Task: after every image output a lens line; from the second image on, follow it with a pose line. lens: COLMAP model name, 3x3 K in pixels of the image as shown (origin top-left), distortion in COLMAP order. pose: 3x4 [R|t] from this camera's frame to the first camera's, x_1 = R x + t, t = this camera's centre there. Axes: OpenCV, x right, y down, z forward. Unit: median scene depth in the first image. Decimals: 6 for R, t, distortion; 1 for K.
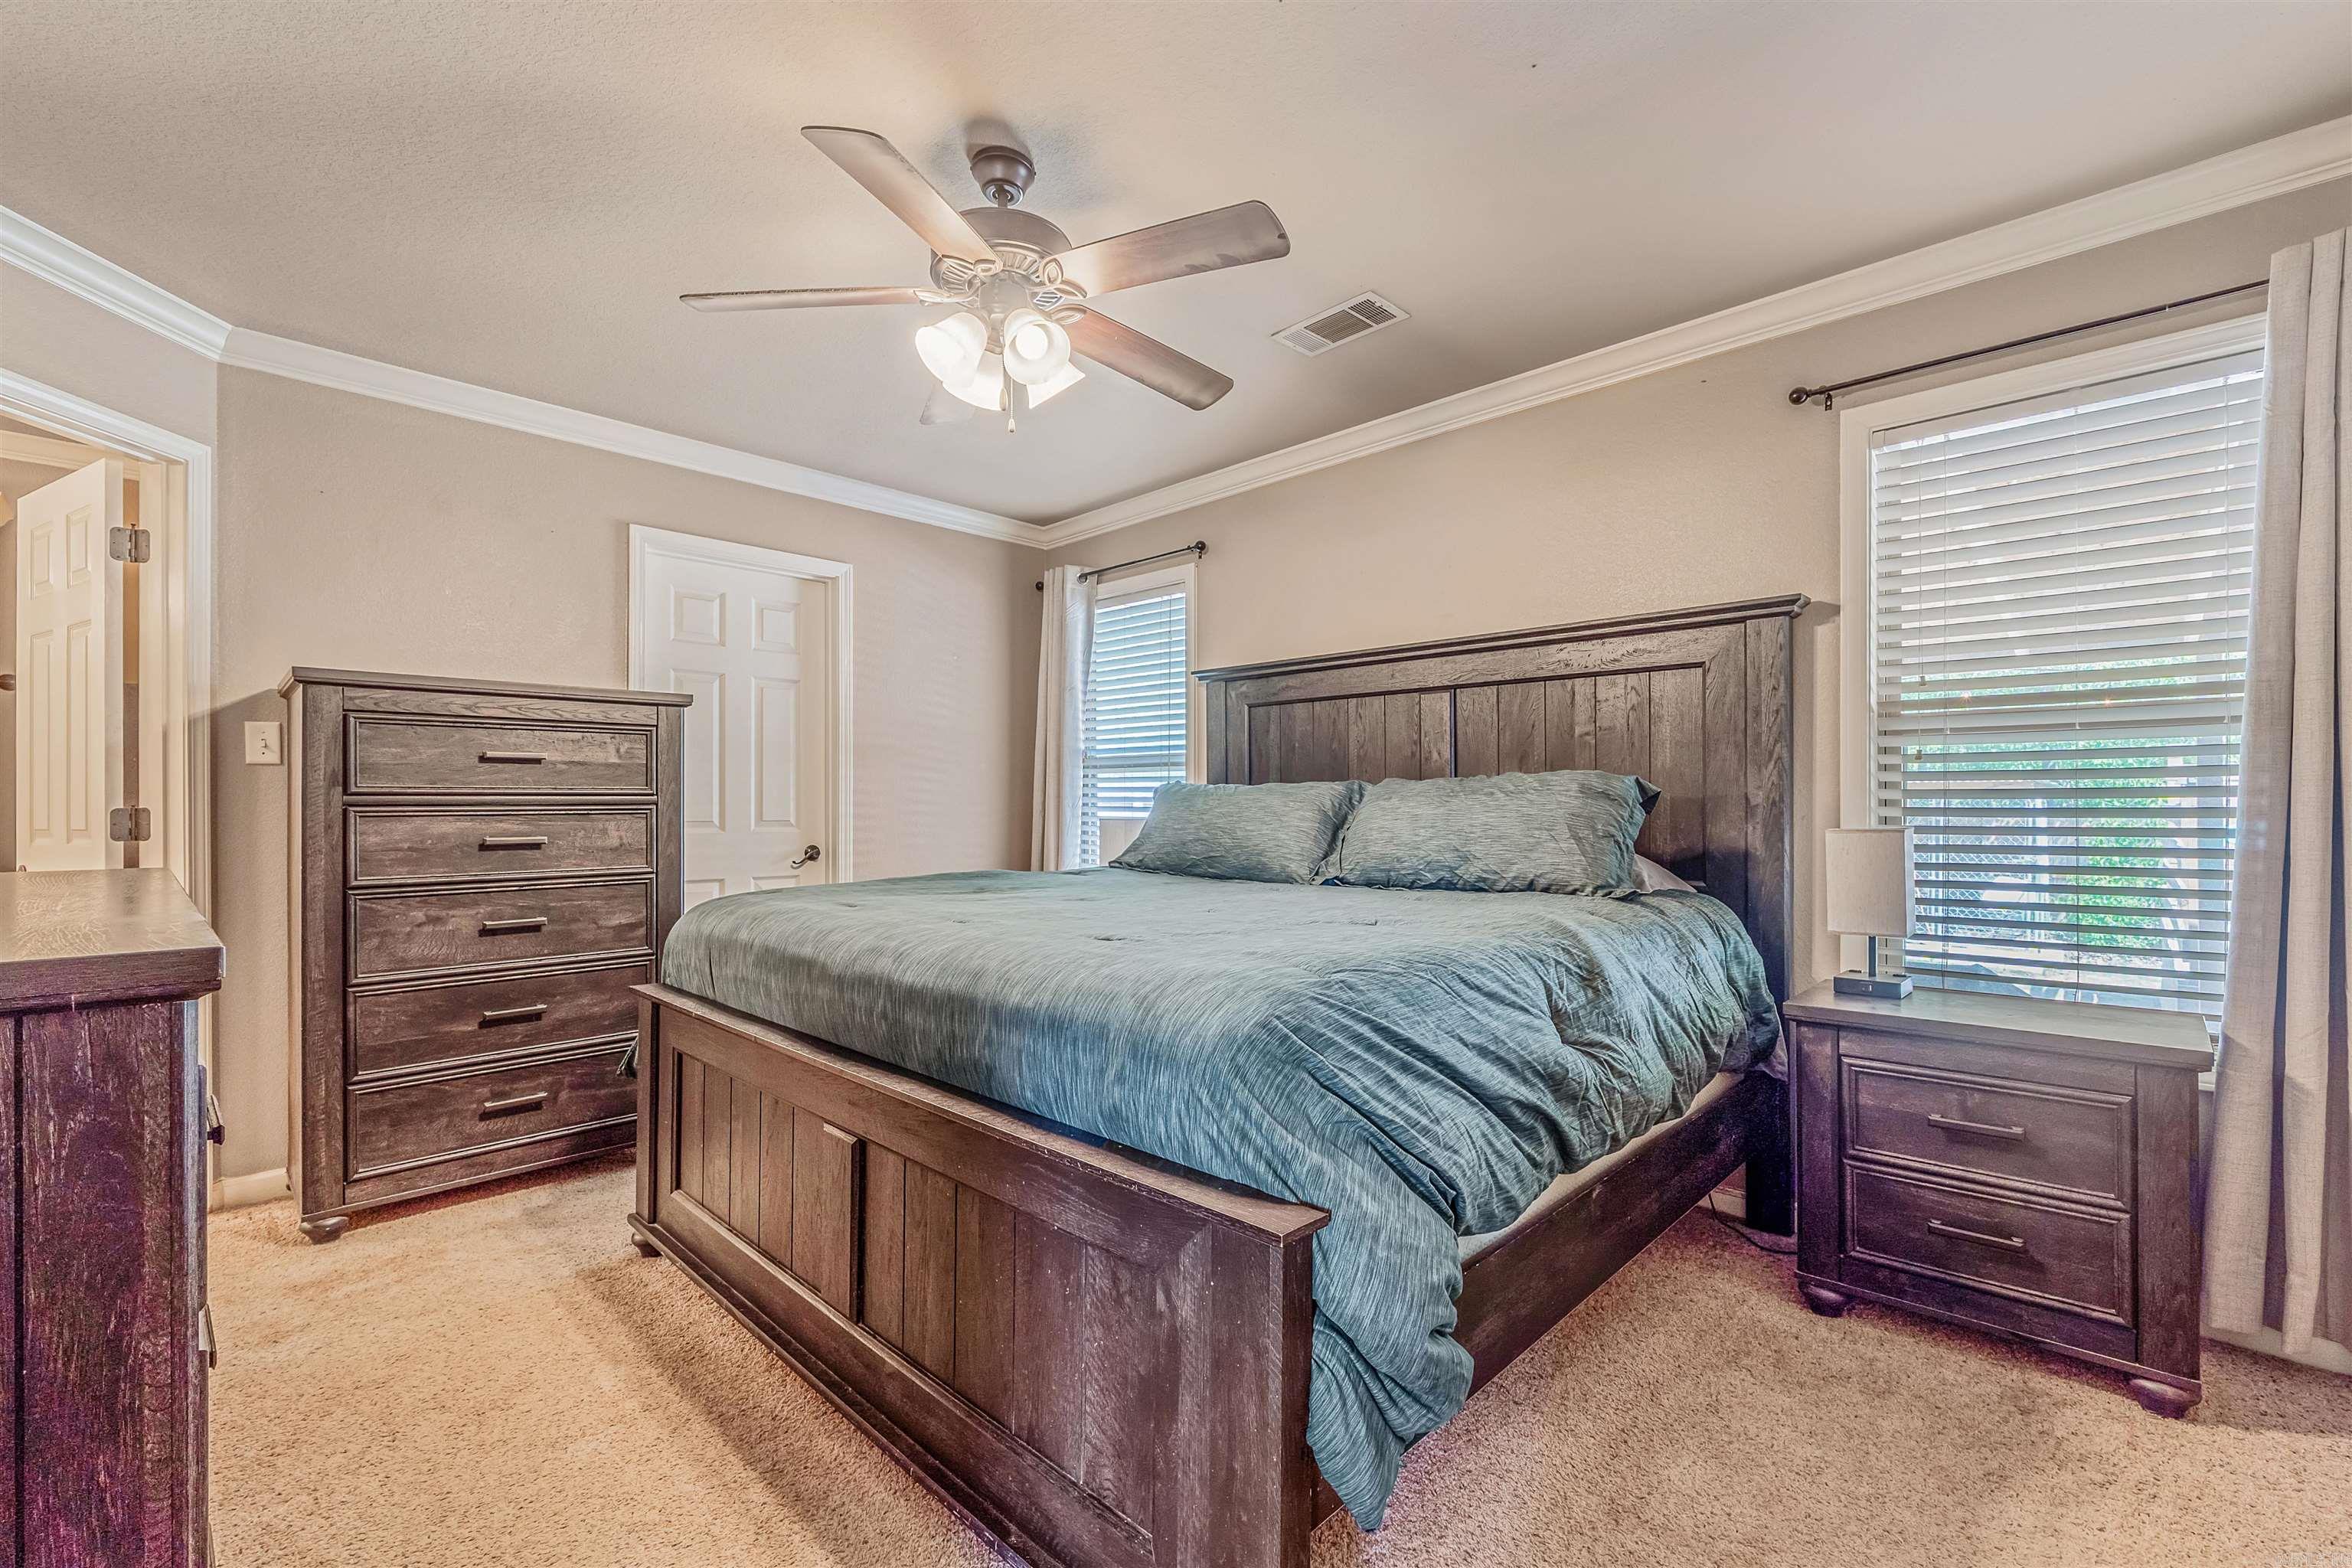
lens RADIAL K [[983.9, 0, 1185.2], [0, 983.9, 794.5], [0, 0, 1]] dist [-0.003211, -0.000330]
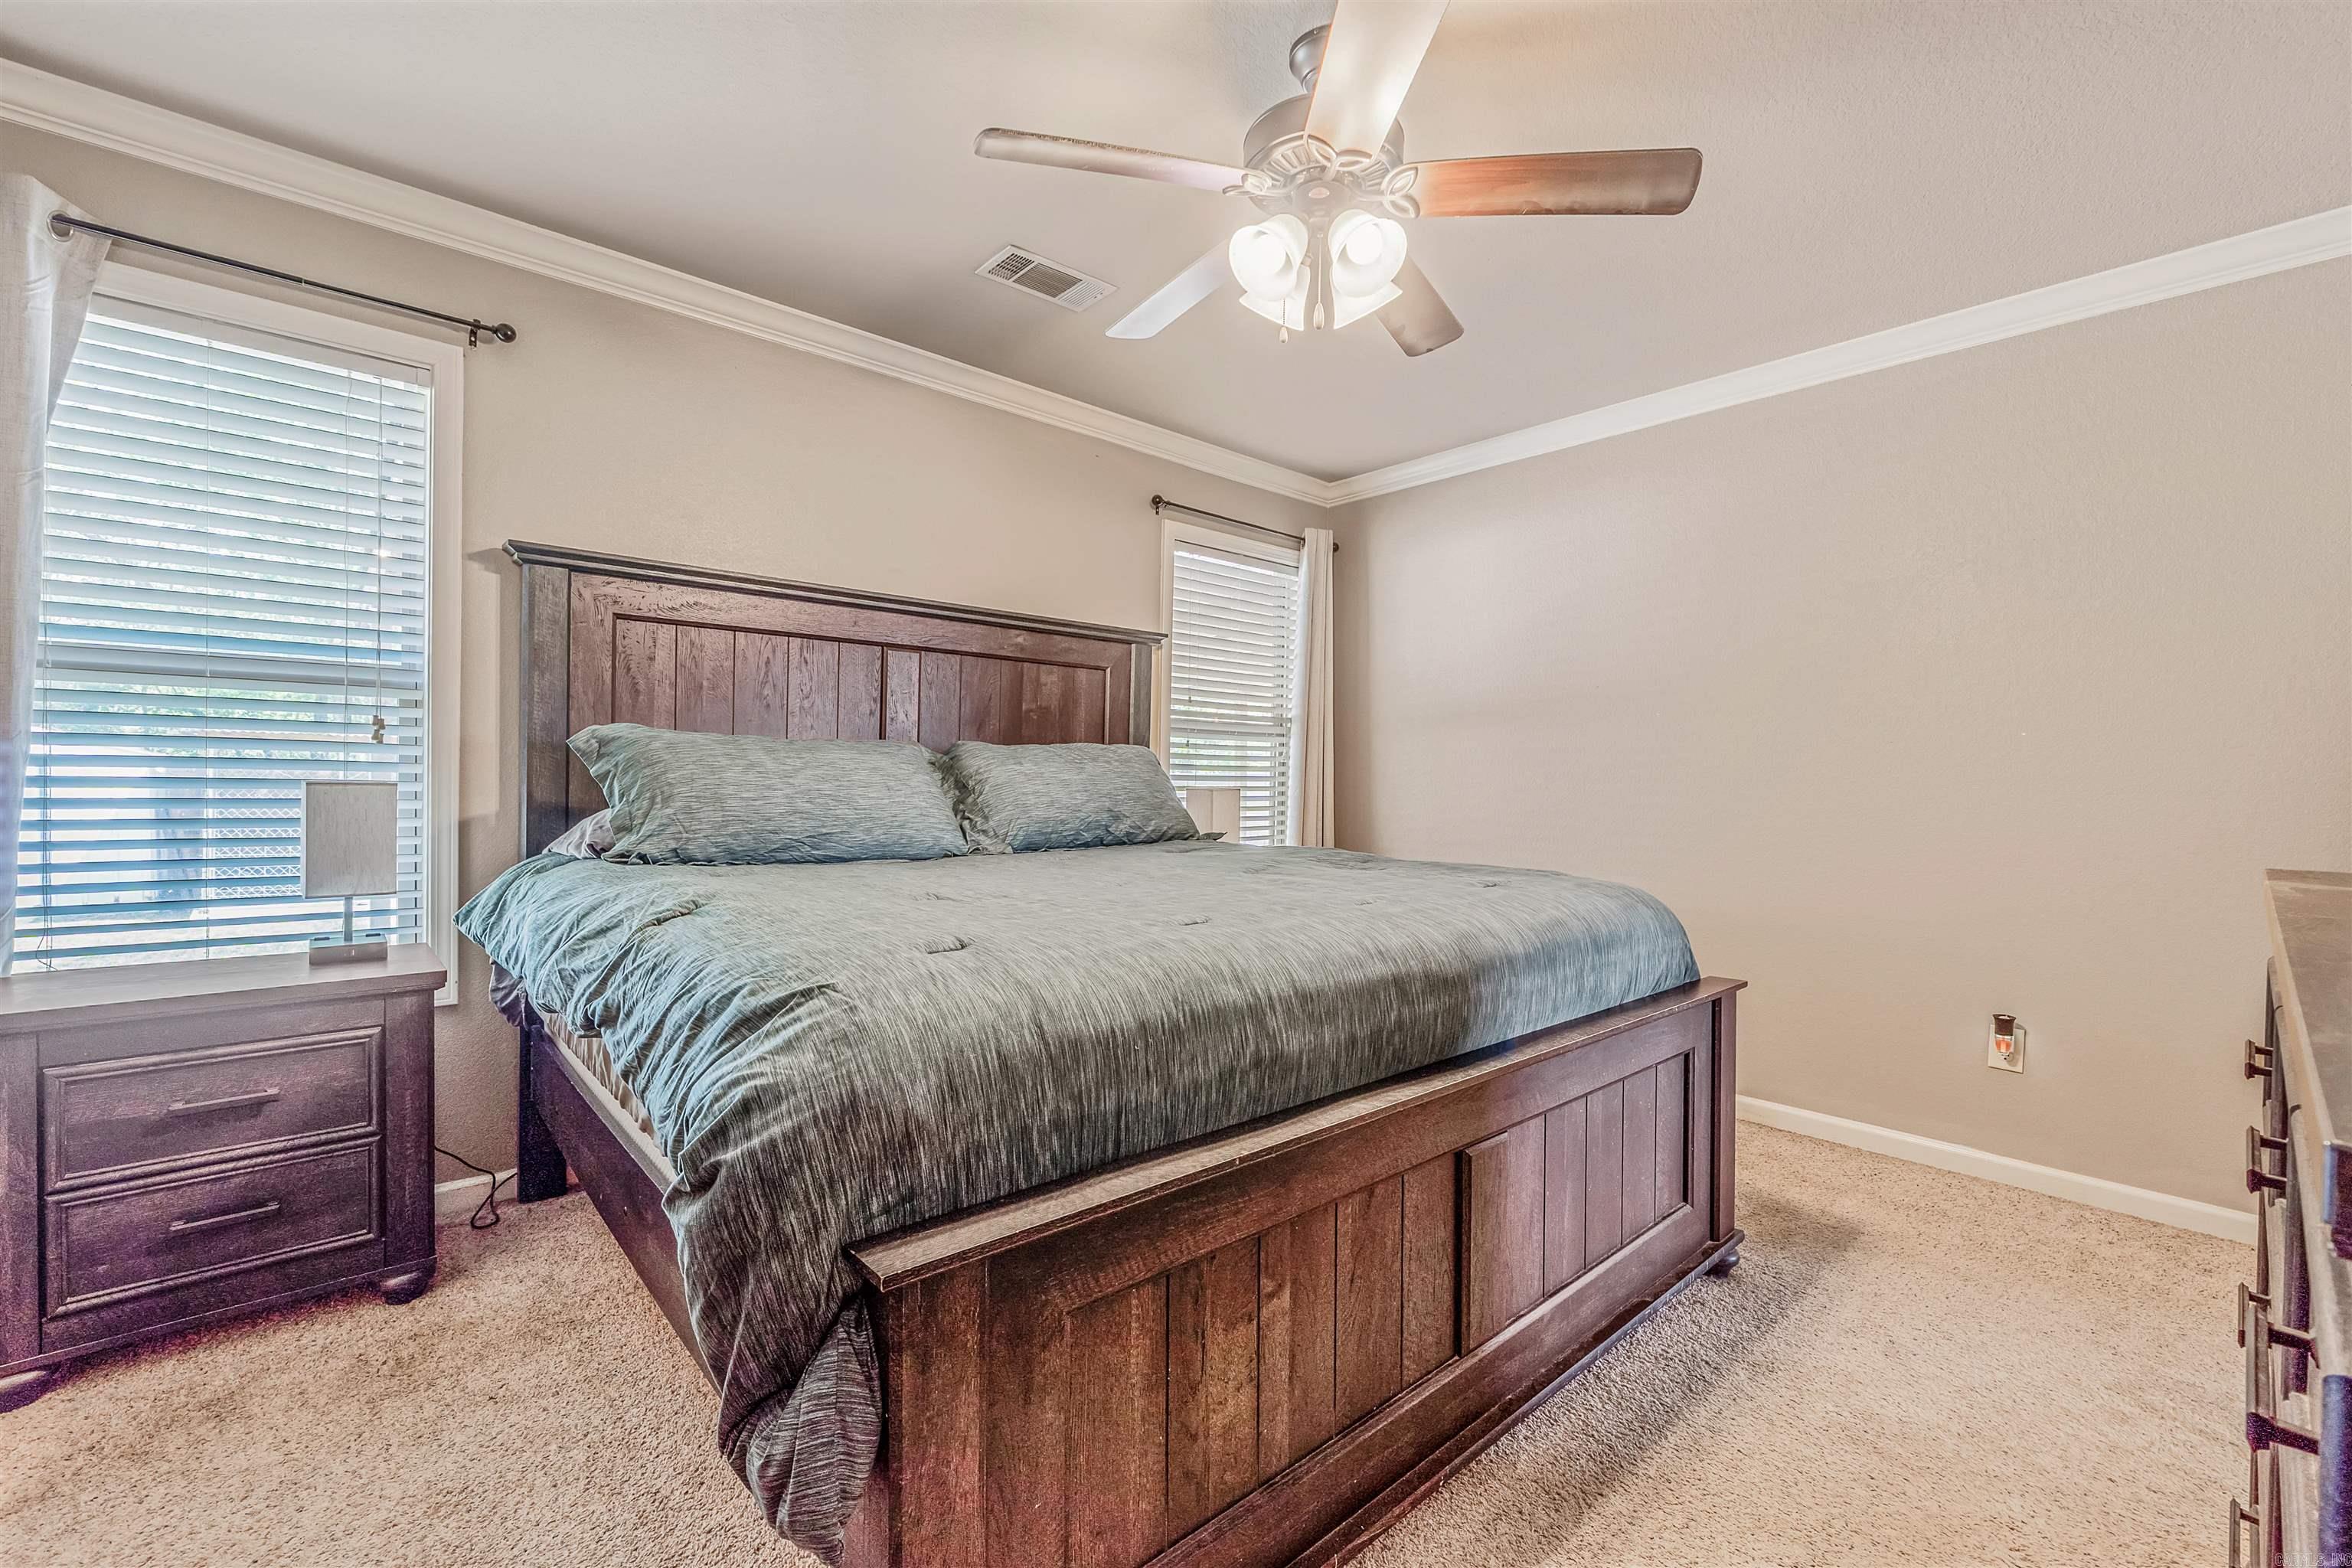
lens RADIAL K [[986.6, 0, 1173.8], [0, 986.6, 774.5], [0, 0, 1]] dist [-0.004790, -0.000625]
pose [[0.081236, 0.000259, 0.996695, -0.548477], [-0.030059, 0.999546, 0.002190, 0.005919], [-0.996242, -0.030137, 0.081207, 0.524142]]
